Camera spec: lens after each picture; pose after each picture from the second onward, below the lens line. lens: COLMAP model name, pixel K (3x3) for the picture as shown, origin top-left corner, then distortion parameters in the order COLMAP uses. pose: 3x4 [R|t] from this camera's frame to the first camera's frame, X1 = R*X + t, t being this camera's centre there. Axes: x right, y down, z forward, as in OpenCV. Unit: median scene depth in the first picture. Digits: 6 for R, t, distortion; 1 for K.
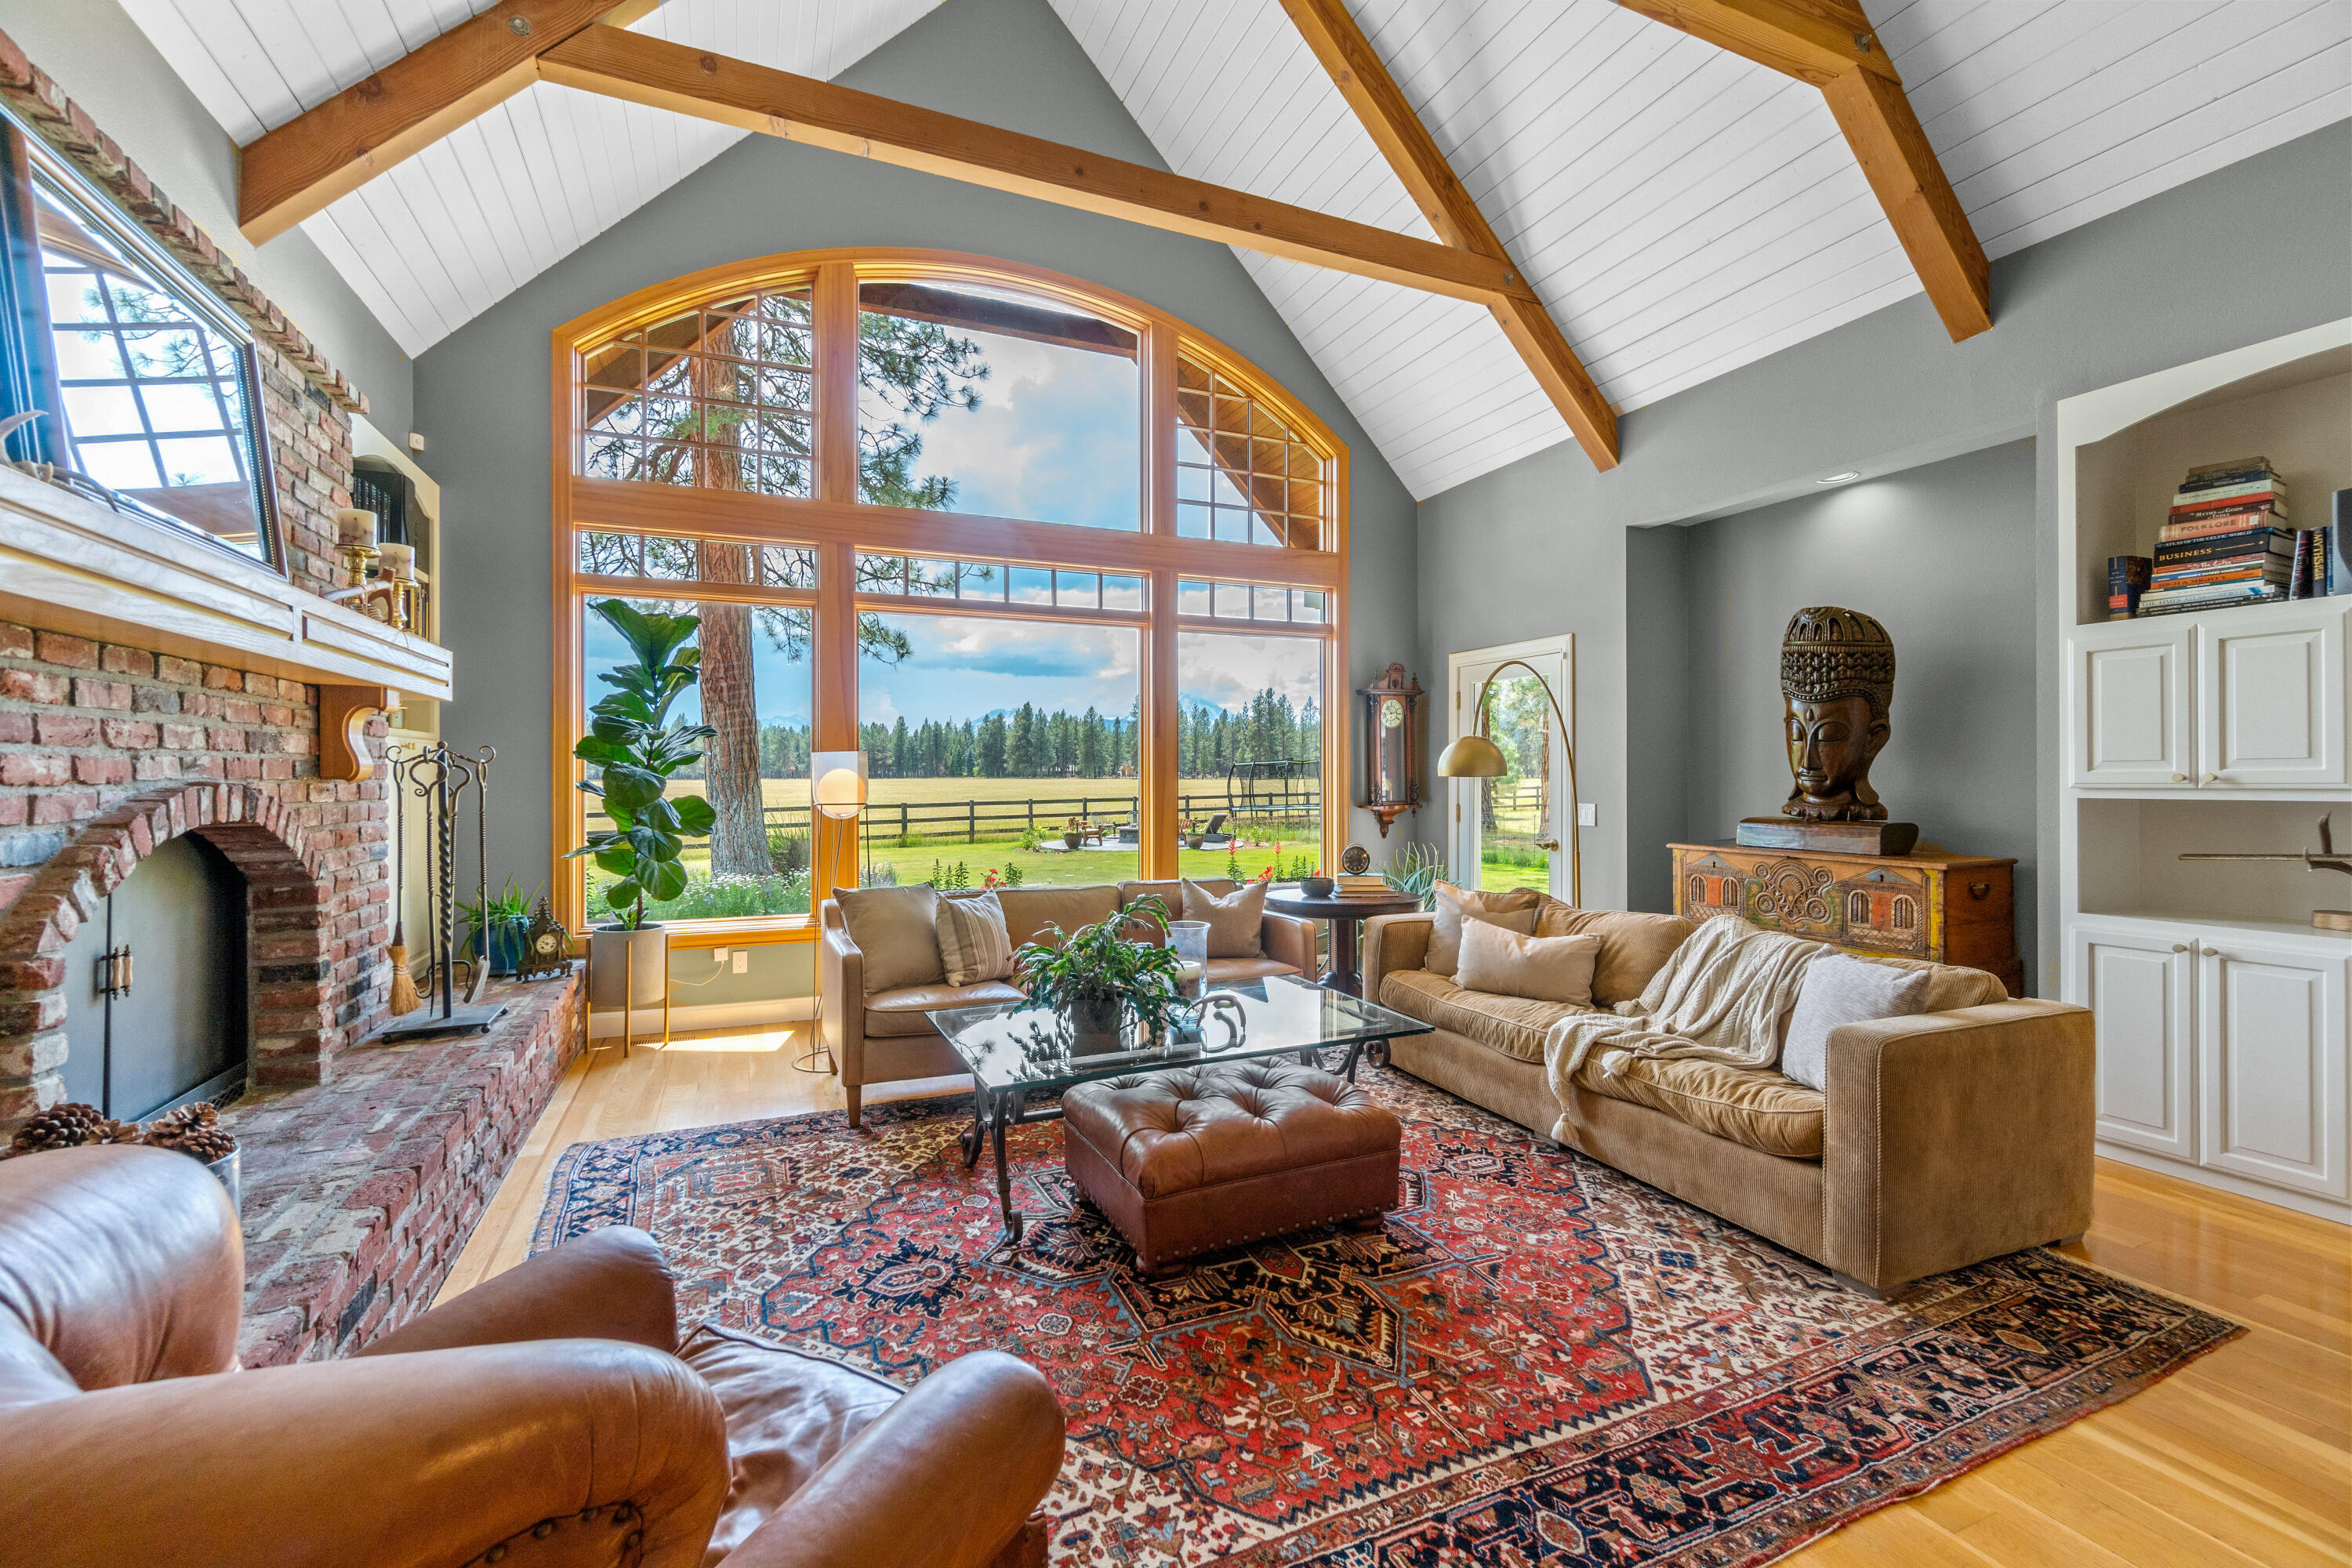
lens RADIAL K [[1004.5, 0, 1177.0], [0, 1004.5, 777.7], [0, 0, 1]] dist [-0.007819, 0.001595]
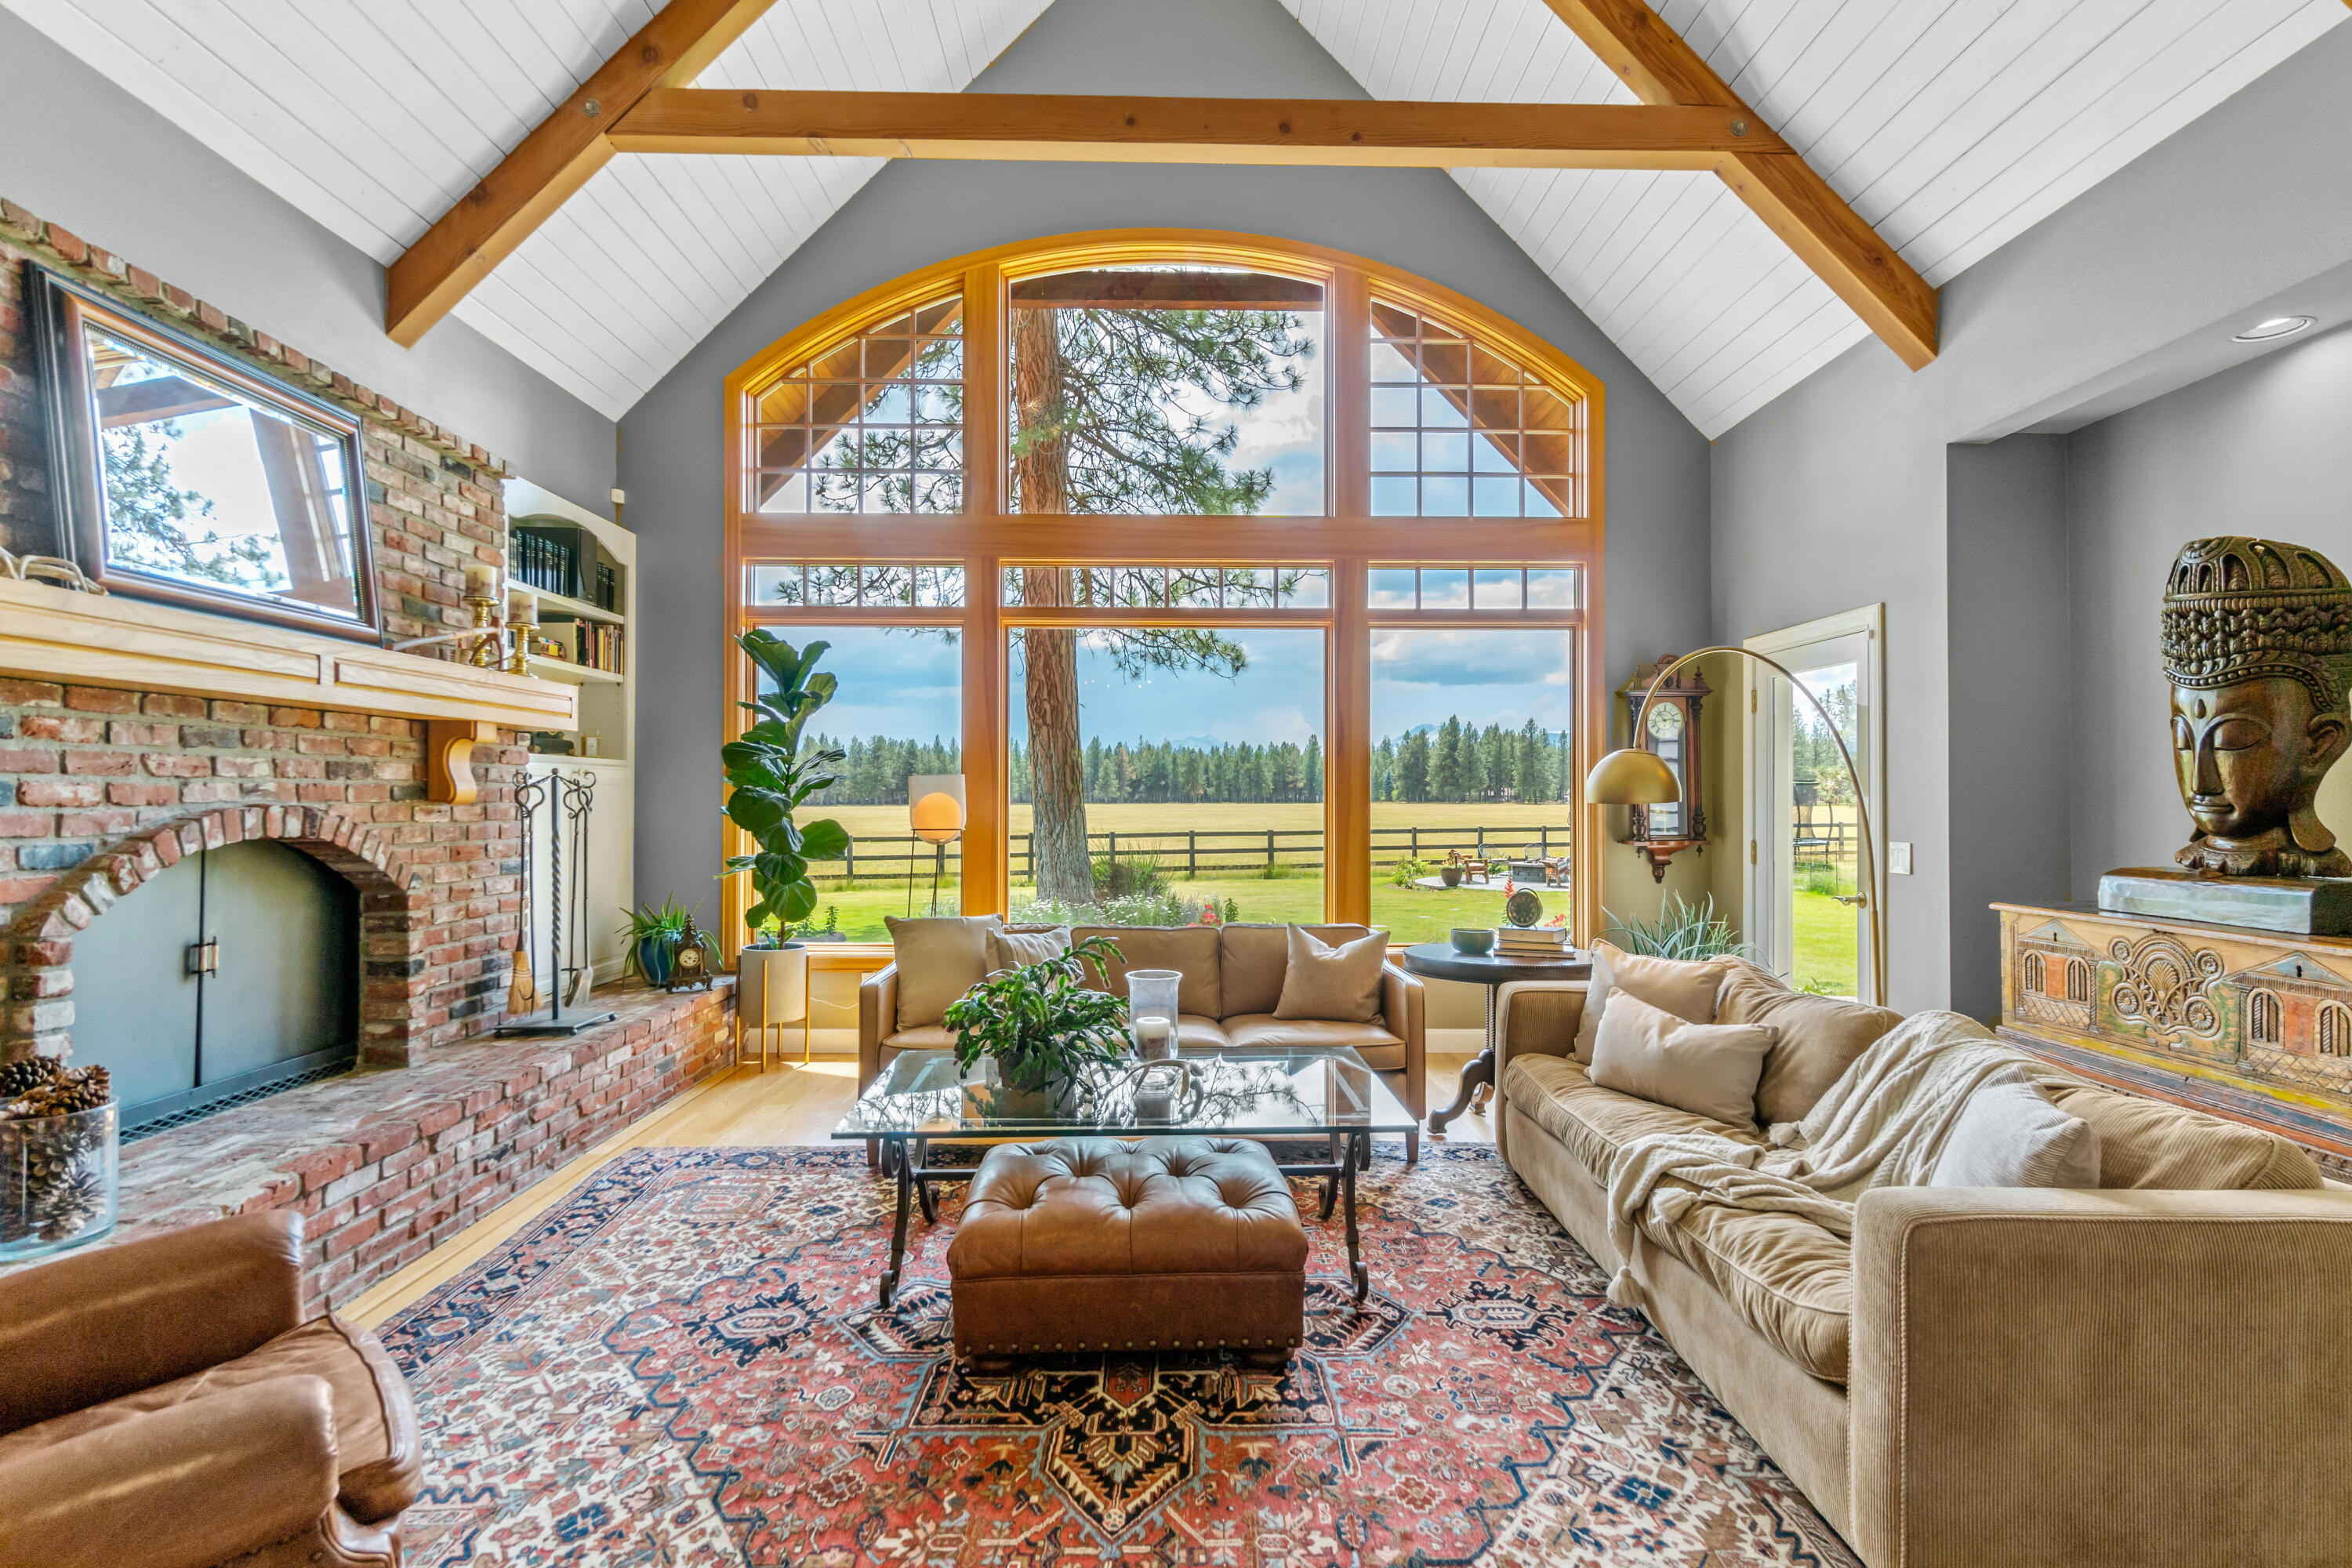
lens RADIAL K [[1141.8, 0, 1173.8], [0, 1141.8, 790.4], [0, 0, 1]] dist [0.000382, -0.000382]
pose [[0.923856, -0.000606, -0.382739, 0.425010], [-0.003479, 0.999944, -0.009981, -0.001644], [0.382724, 0.010552, 0.923803, 0.109856]]
